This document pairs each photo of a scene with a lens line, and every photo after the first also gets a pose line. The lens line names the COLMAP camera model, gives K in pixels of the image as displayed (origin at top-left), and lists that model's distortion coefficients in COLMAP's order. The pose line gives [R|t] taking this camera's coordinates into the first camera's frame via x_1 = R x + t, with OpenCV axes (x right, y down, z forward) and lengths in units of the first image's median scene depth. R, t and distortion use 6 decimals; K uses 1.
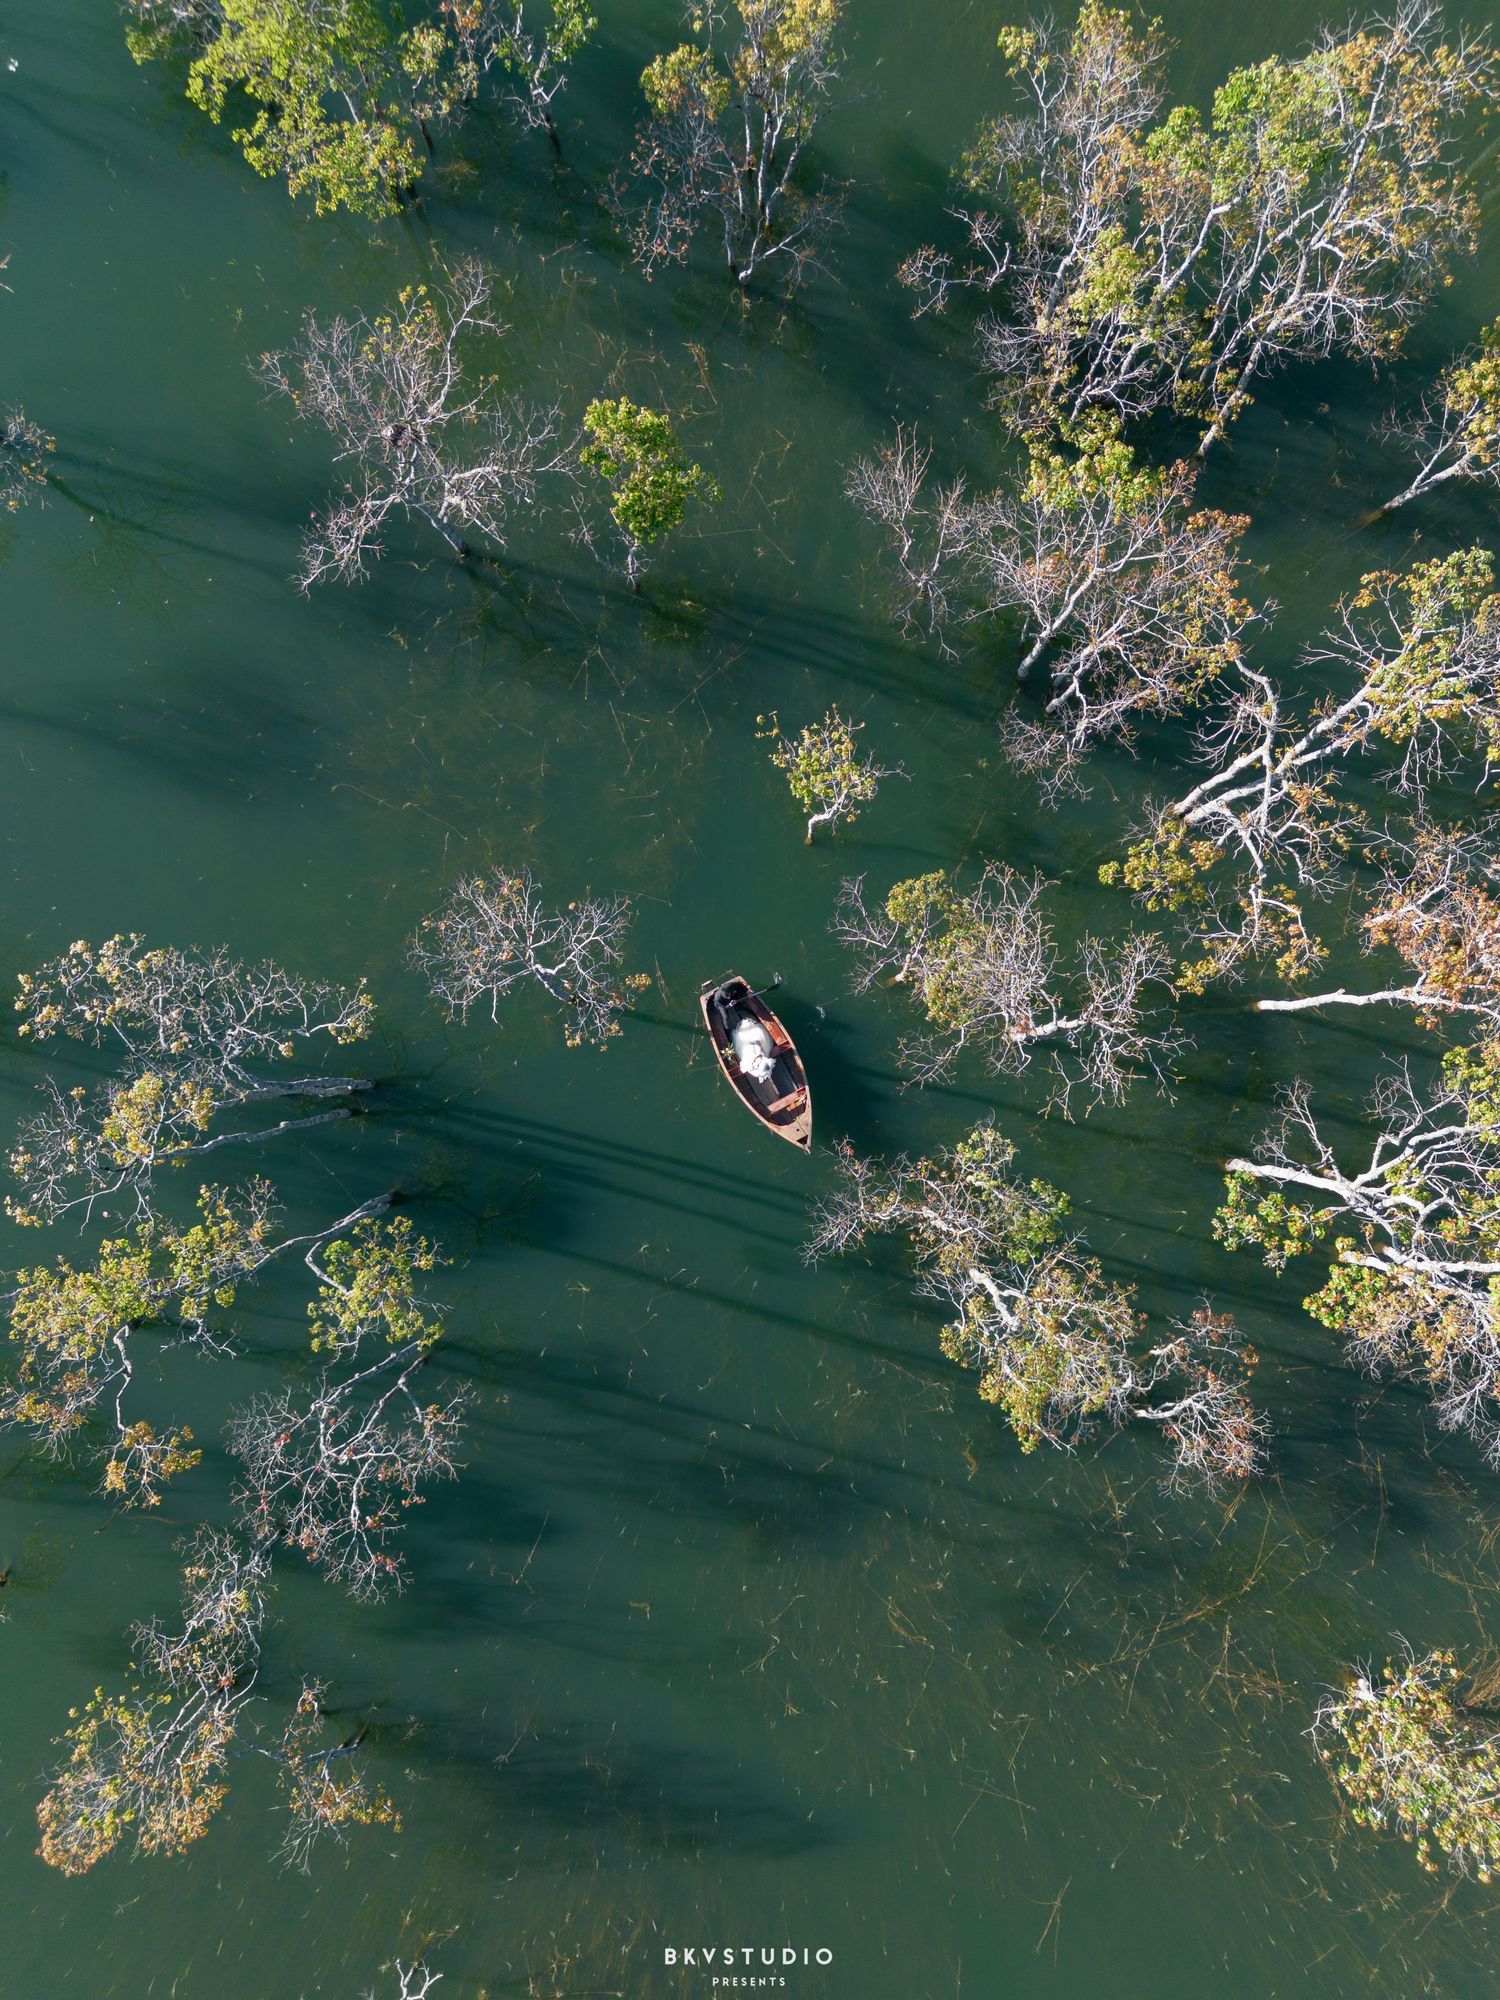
lens RADIAL K [[1441.0, 0, 750.0], [0, 1441.0, 1000.0], [0, 0, 1]] dist [0.030124, 0.001843]
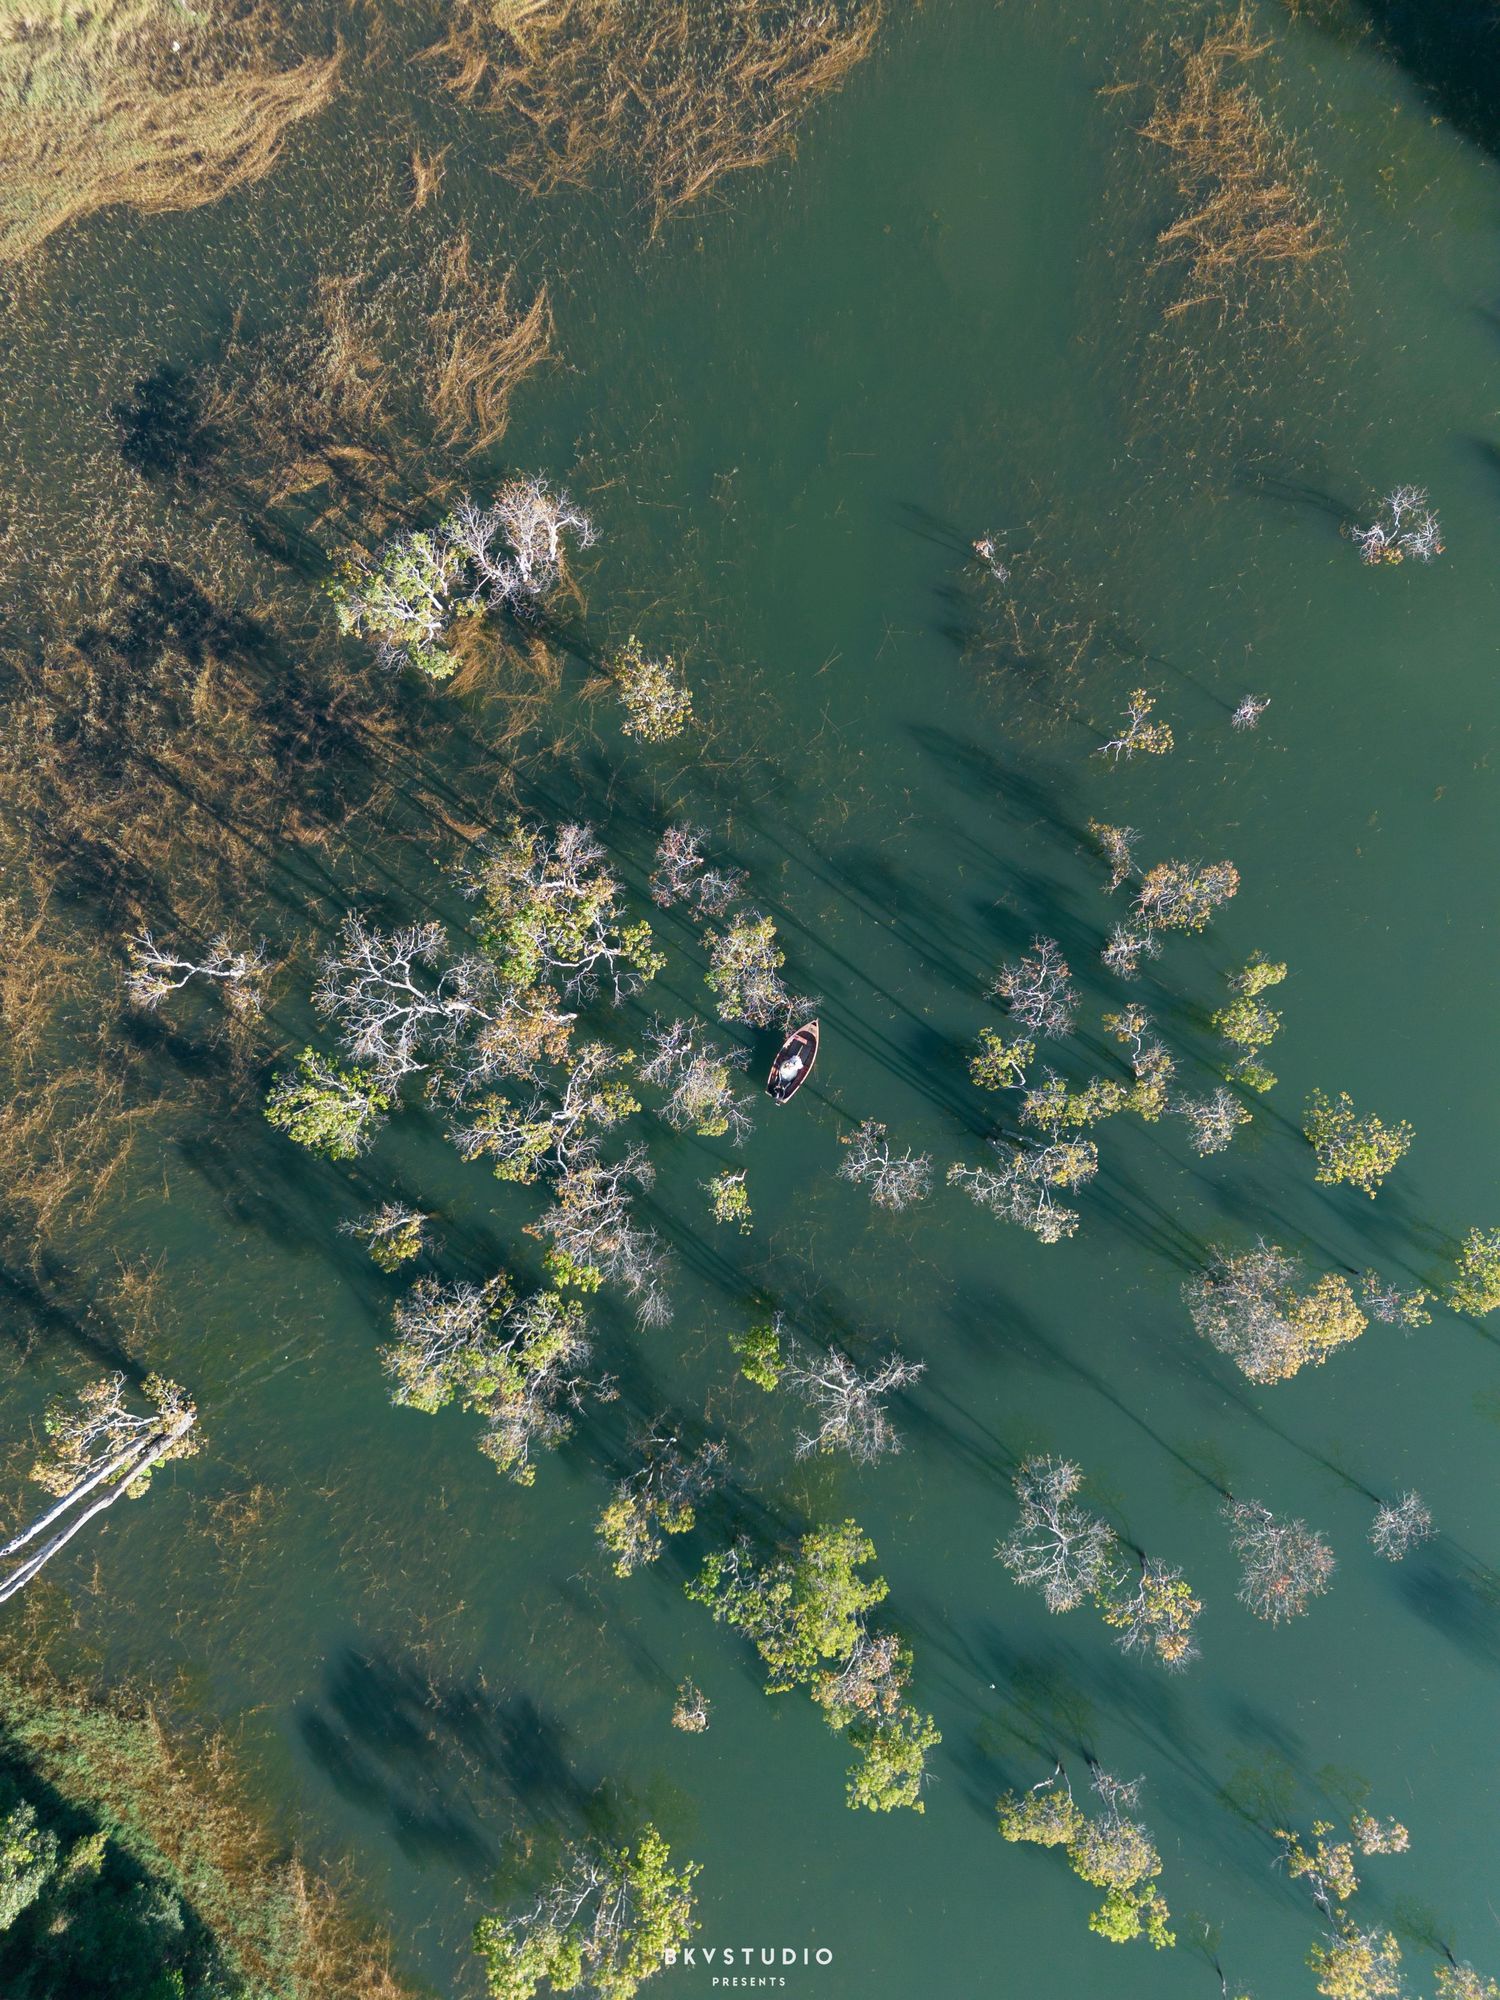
lens RADIAL K [[1472.4, 0, 754.0], [0, 1472.4, 982.1], [0, 0, 1]] dist [0.054417, -0.001642]
pose [[-0.929327, -0.368345, 0.025937, 0.085263], [0.369081, -0.928757, 0.034483, 0.081067], [0.011388, 0.041619, 0.999069, -1.272972]]
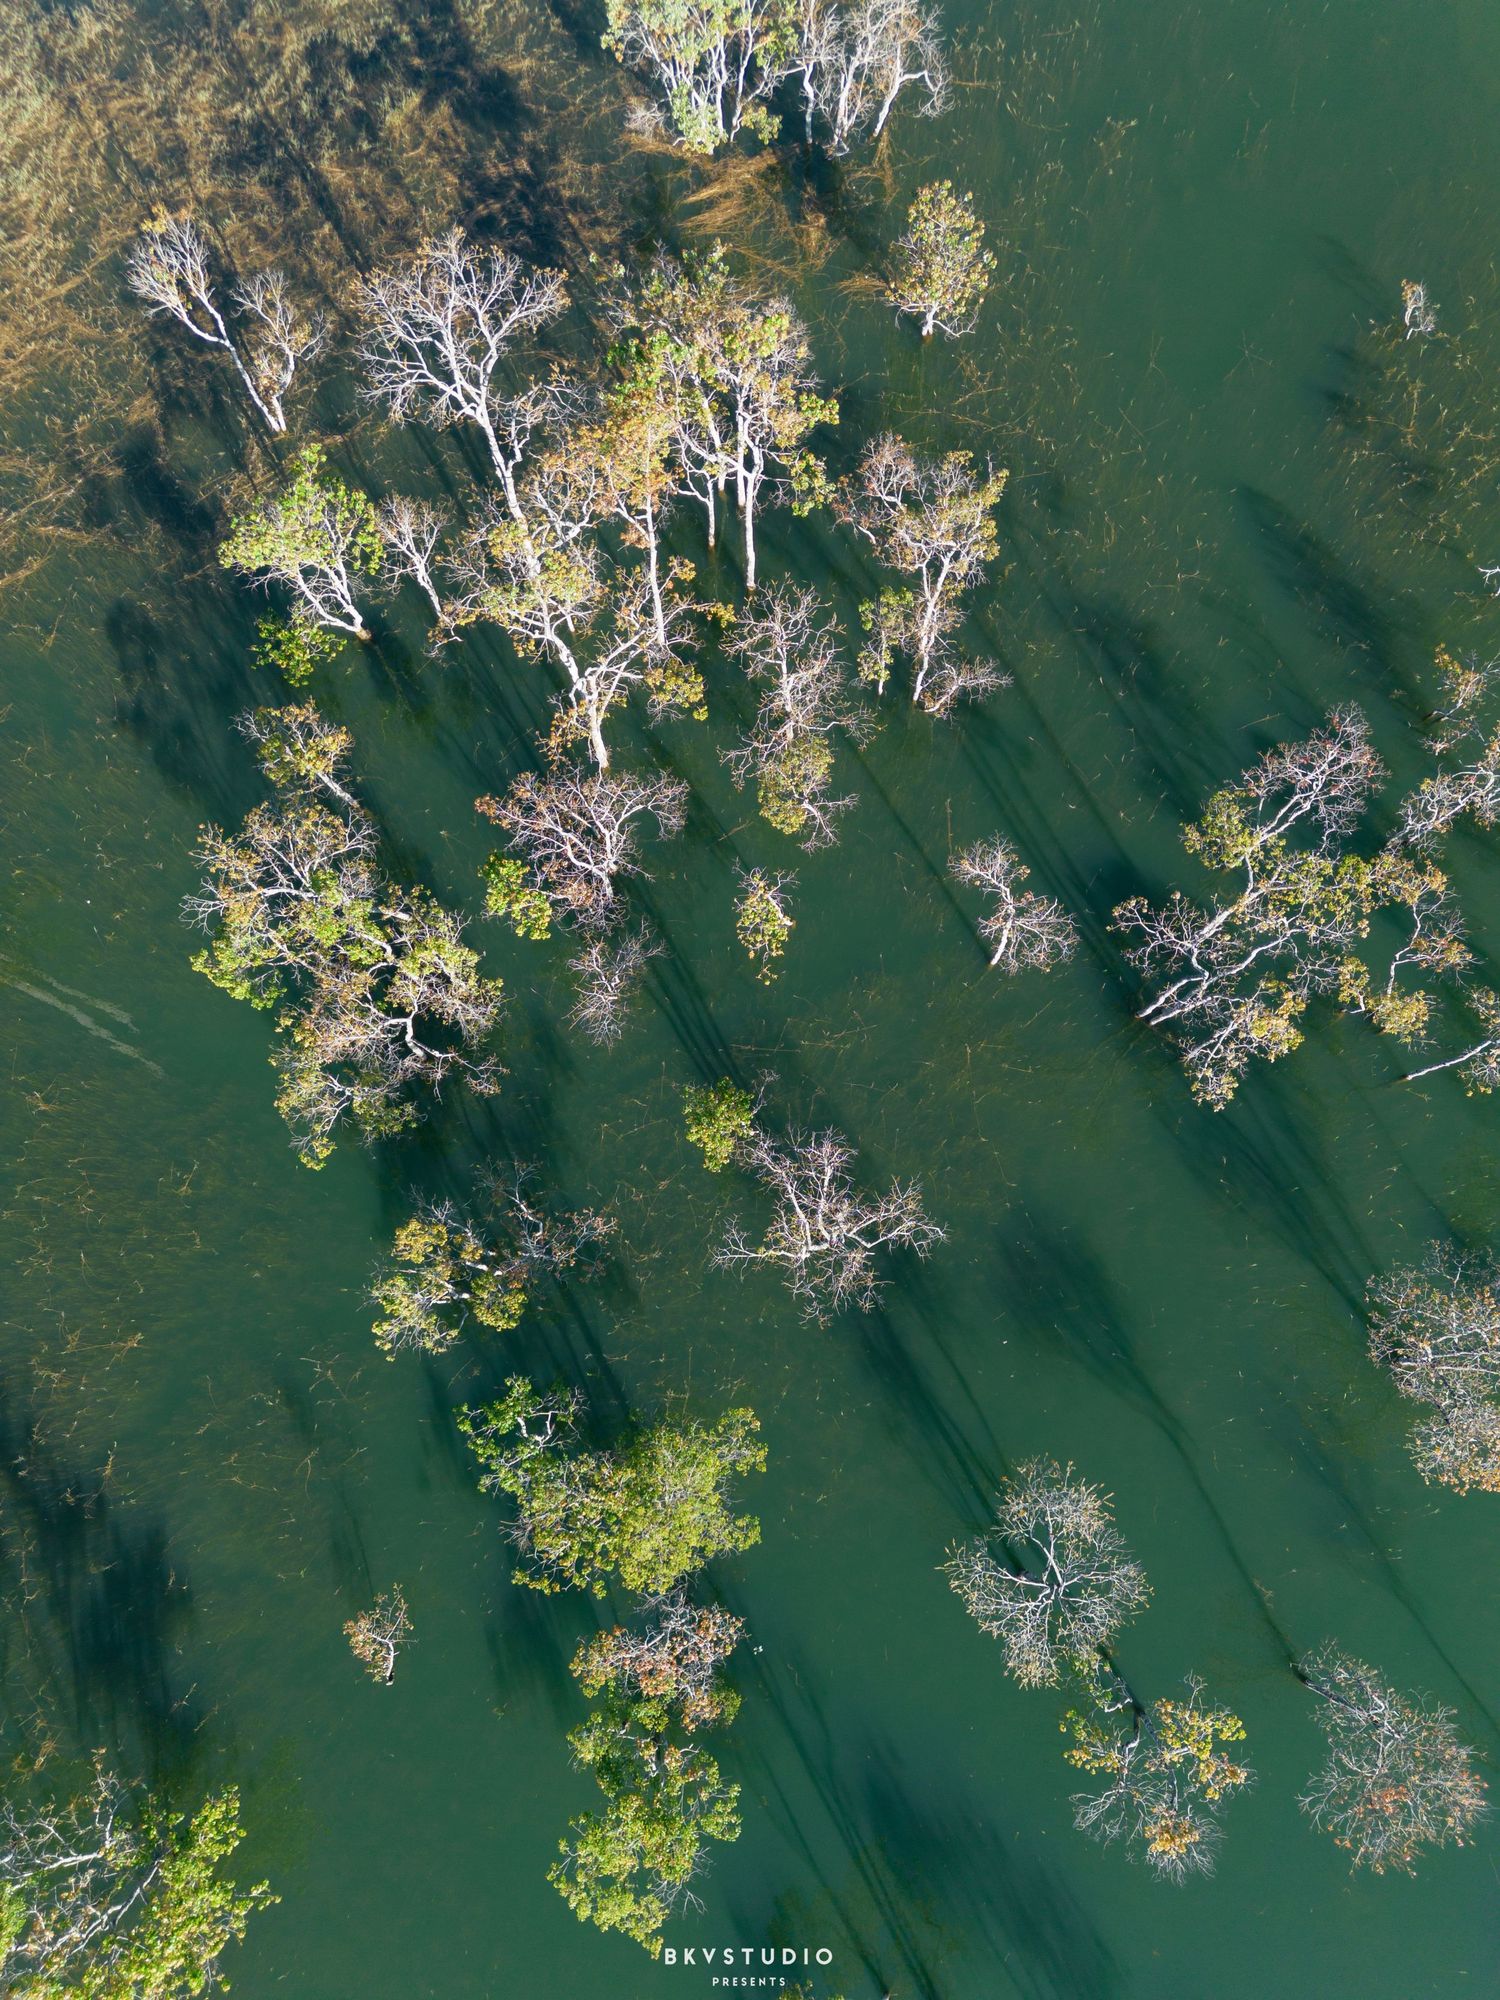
lens RADIAL K [[1472.4, 0, 754.0], [0, 1472.4, 982.1], [0, 0, 1]] dist [0.054417, -0.001642]
pose [[-0.705071, -0.686622, 0.177273, -0.266289], [0.709058, -0.678882, 0.190674, -0.529824], [-0.010573, 0.260136, 0.965514, -0.454919]]
